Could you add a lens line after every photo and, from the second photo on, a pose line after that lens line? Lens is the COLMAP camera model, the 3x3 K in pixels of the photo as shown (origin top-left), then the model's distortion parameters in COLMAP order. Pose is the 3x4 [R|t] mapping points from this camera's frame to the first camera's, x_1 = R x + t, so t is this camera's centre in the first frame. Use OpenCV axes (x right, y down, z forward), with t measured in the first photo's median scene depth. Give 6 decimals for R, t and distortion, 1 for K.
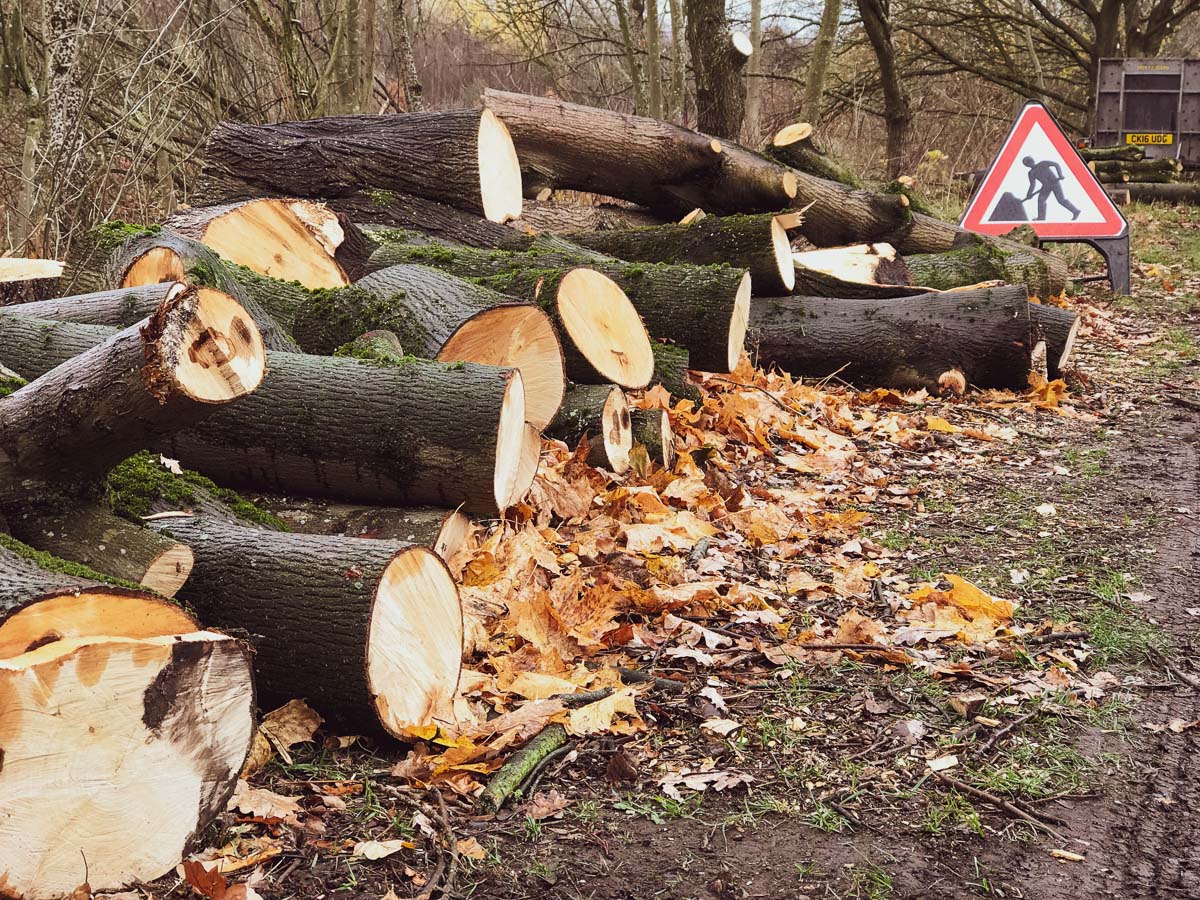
lens RADIAL K [[1994.5, 0, 600.8], [0, 1994.5, 450.6], [0, 0, 1]] dist [0.064860, 0.000000]
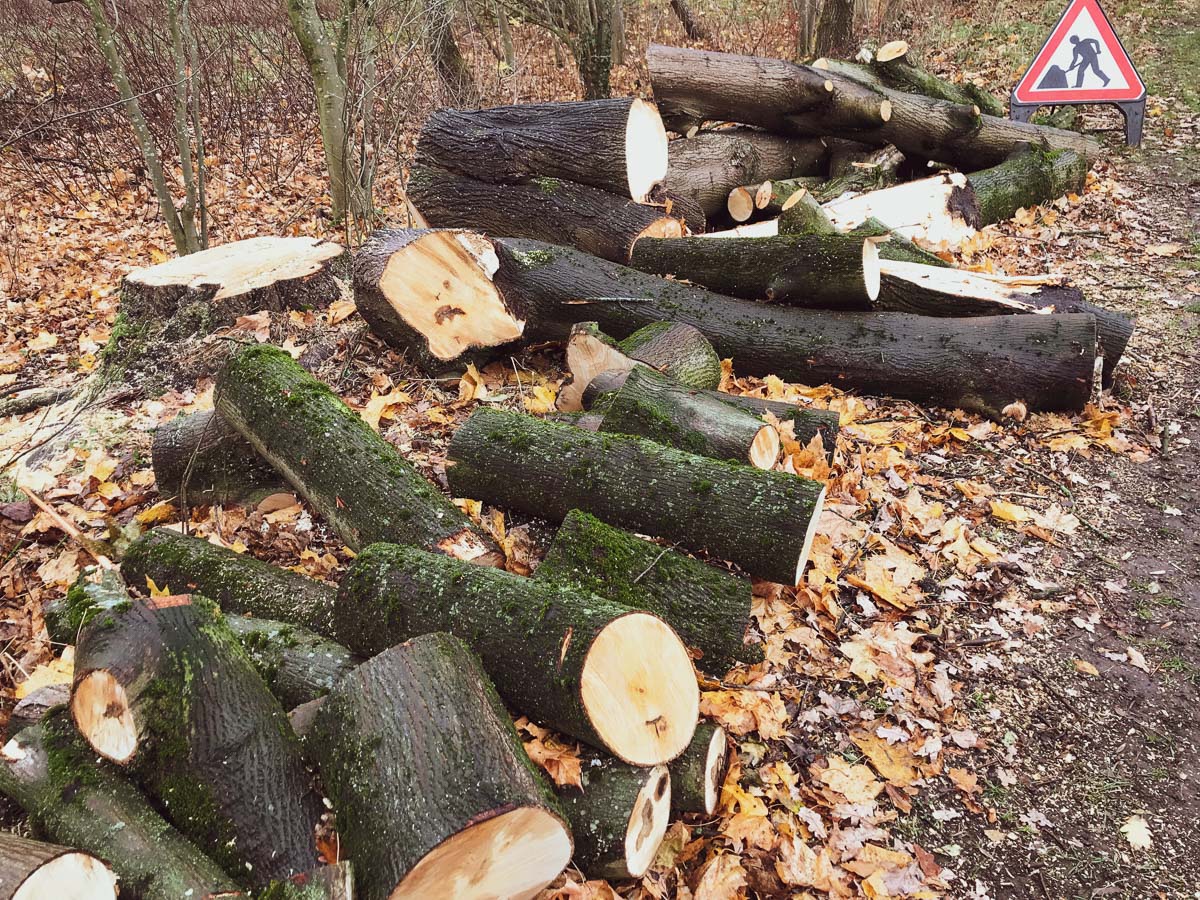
lens RADIAL K [[990.0, 0, 597.9], [0, 990.0, 448.9], [0, 0, 1]] dist [0.034360, -0.003276]
pose [[0.986214, 0.041155, -0.160277, 0.027945], [0.015004, 0.942350, 0.334294, -0.175823], [0.164795, -0.332090, 0.928740, 0.358610]]
